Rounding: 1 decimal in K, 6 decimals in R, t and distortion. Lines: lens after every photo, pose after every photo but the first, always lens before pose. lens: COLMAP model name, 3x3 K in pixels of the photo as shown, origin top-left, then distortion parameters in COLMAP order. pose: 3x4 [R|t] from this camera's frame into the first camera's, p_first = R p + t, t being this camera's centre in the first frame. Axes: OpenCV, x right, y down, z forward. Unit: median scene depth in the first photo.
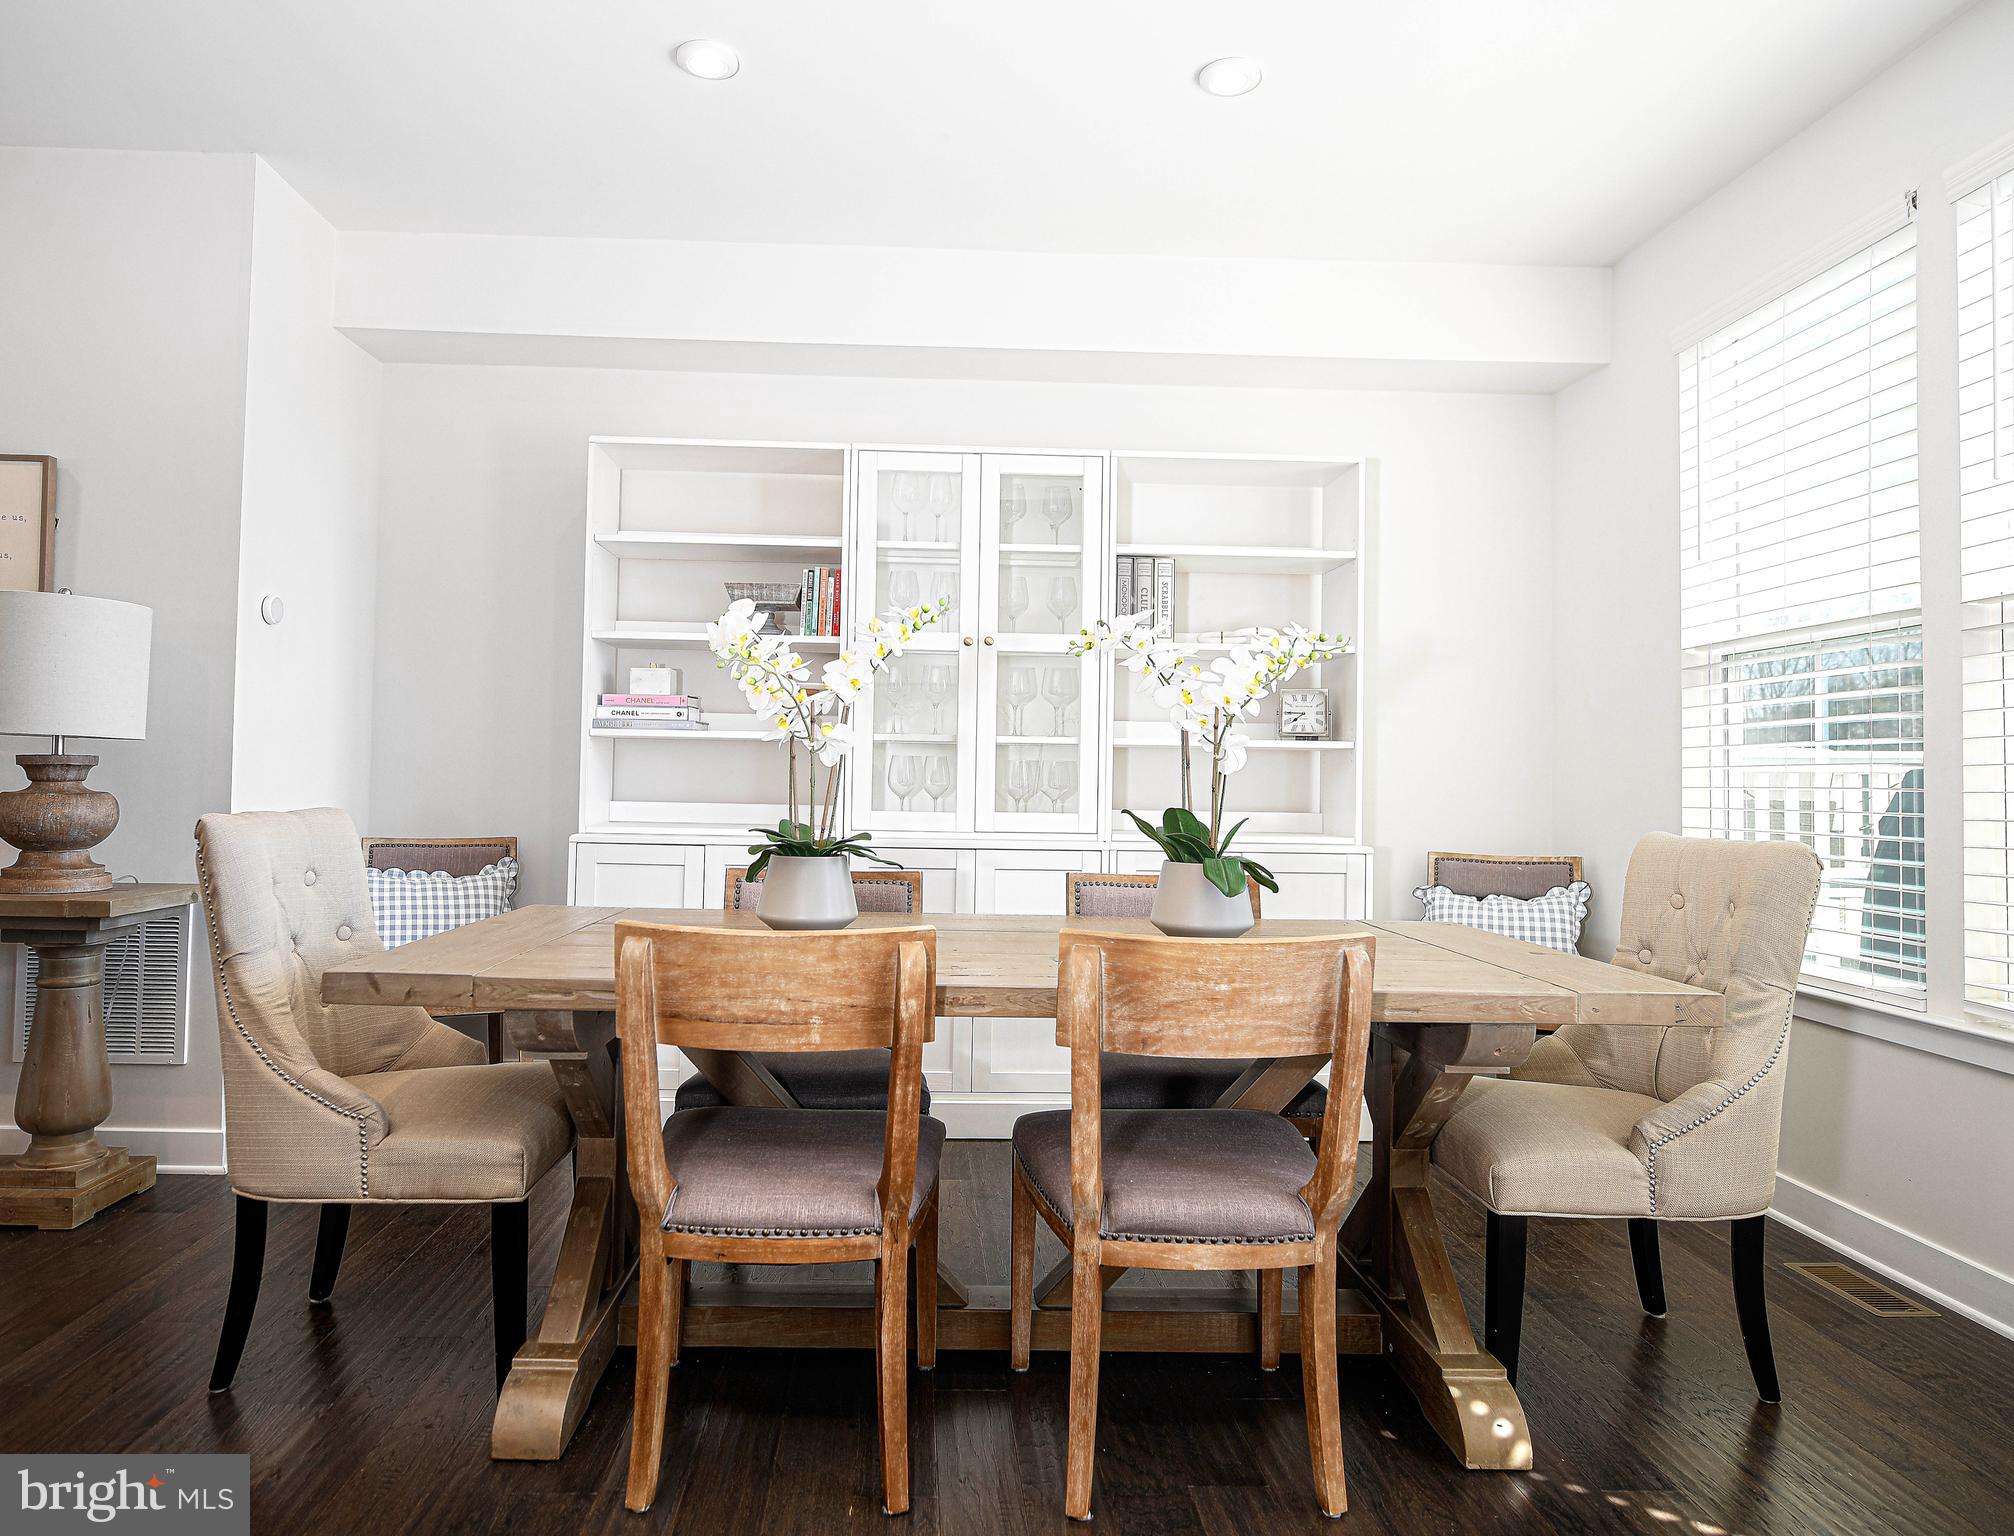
lens RADIAL K [[1274.3, 0, 953.0], [0, 1274.3, 760.1], [0, 0, 1]] dist [0.006877, -0.026217]
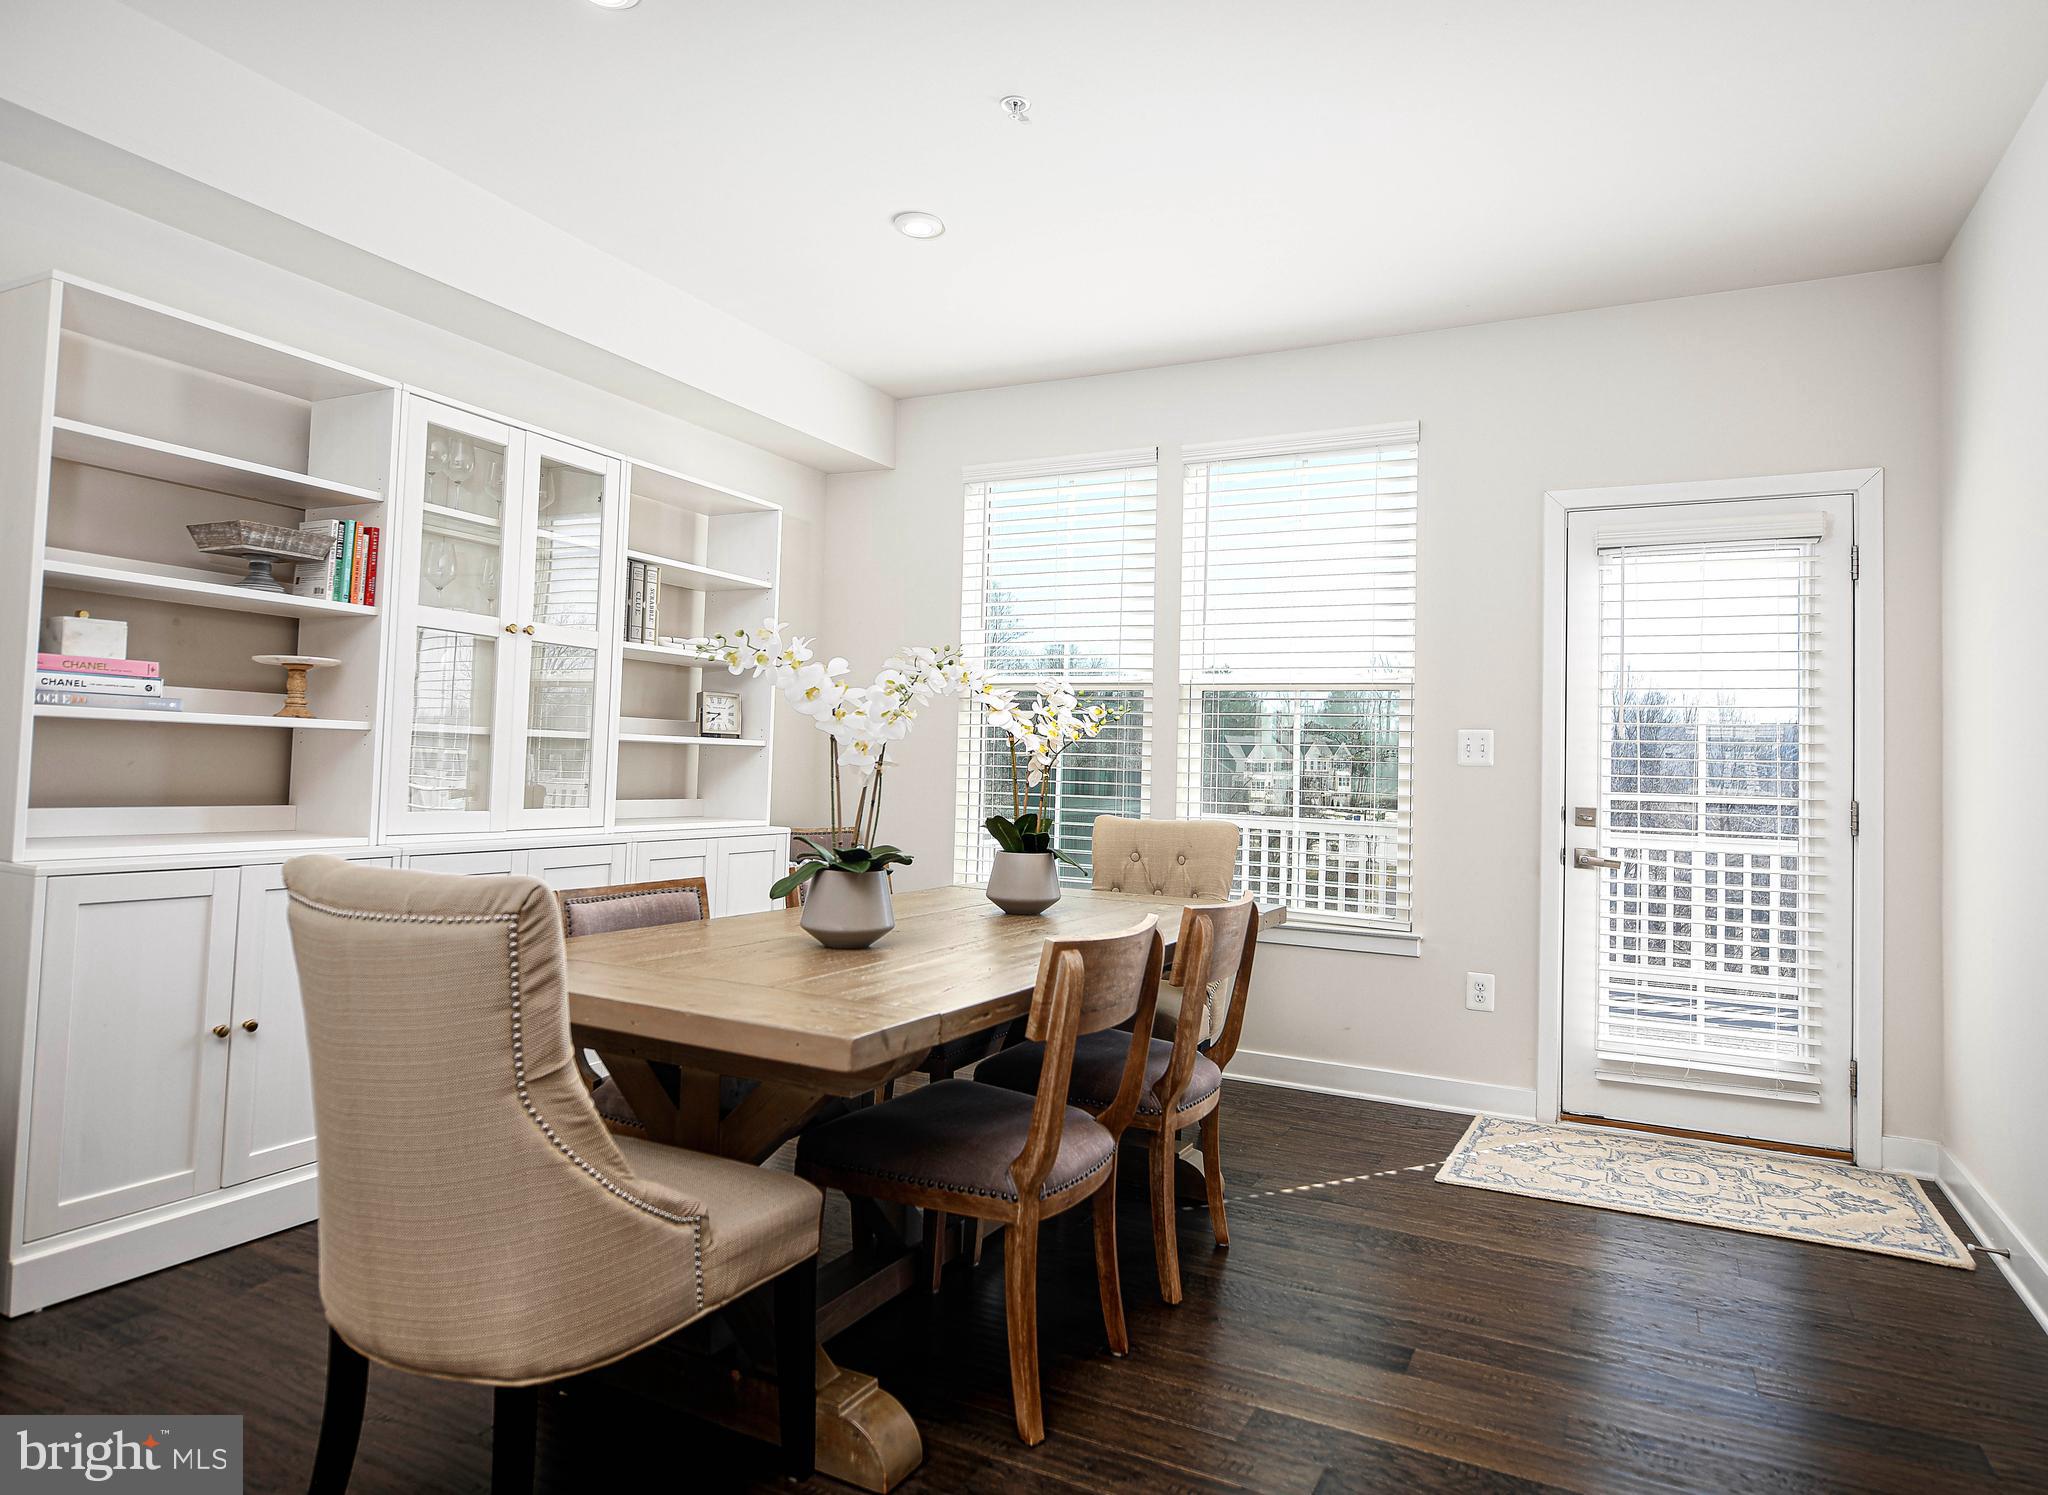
lens RADIAL K [[1241.0, 0, 1018.1], [0, 1241.0, 718.7], [0, 0, 1]] dist [0.000917, 0.000965]
pose [[0.481303, 0.030945, 0.876008, -0.654975], [-0.037630, 0.999185, -0.014622, -0.029543], [-0.875746, -0.025927, 0.482076, 0.251278]]
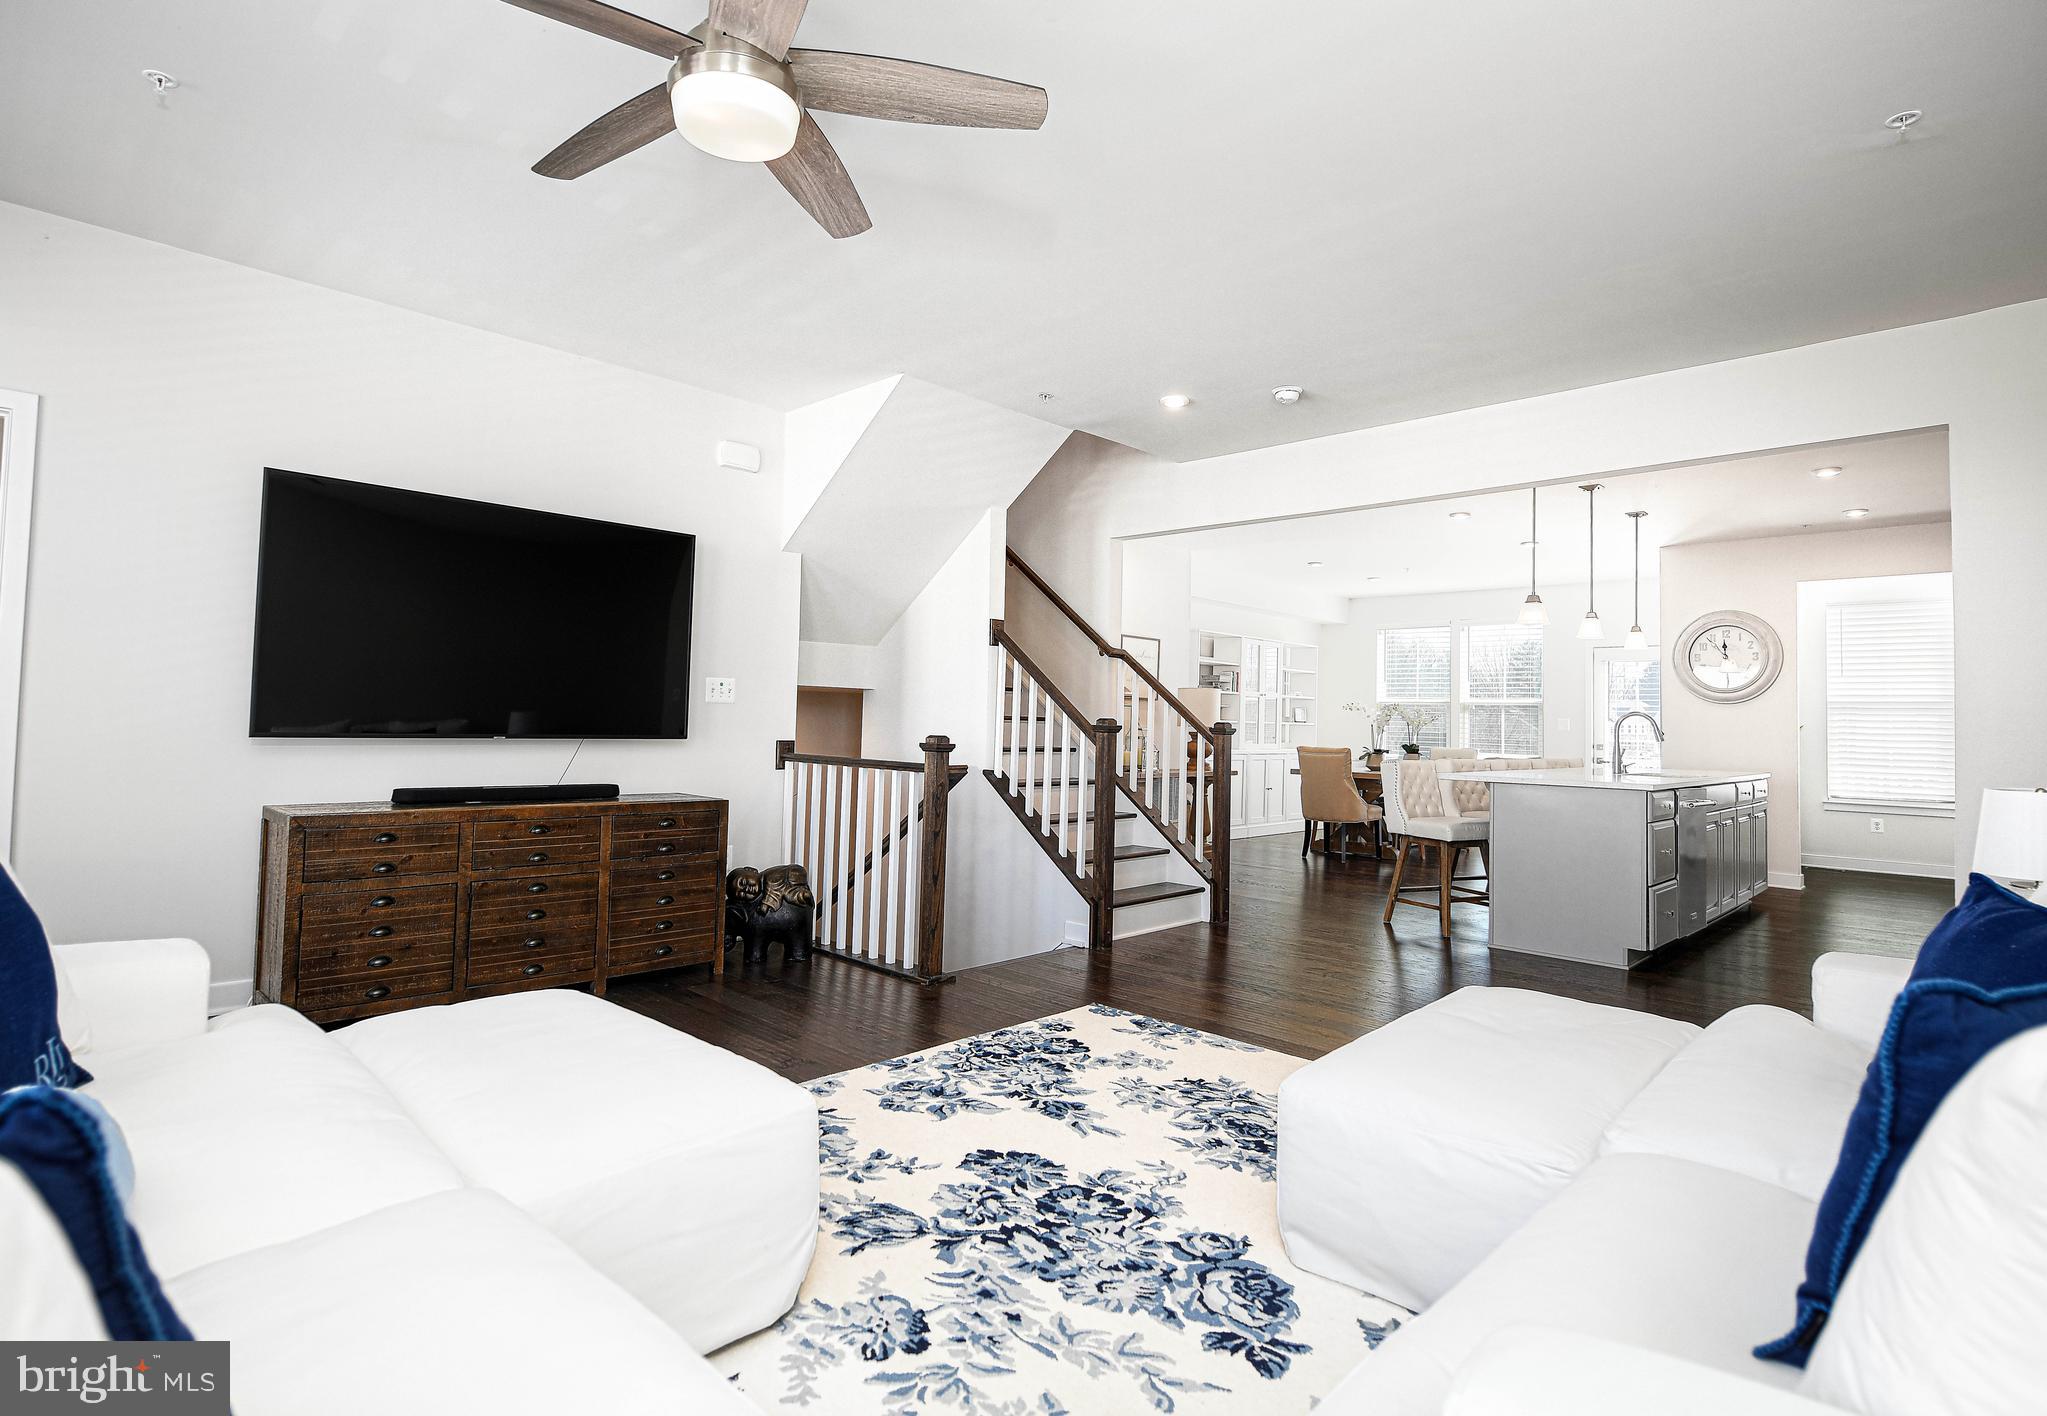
lens RADIAL K [[1026.3, 0, 1023.5], [0, 1026.3, 708.0], [0, 0, 1]] dist [-0.011467, -0.000184]
pose [[0.722342, 0.010372, 0.691459, -2.607809], [-0.023203, 0.999688, 0.009244, -0.075211], [-0.691147, -0.022721, 0.722357, -0.630231]]
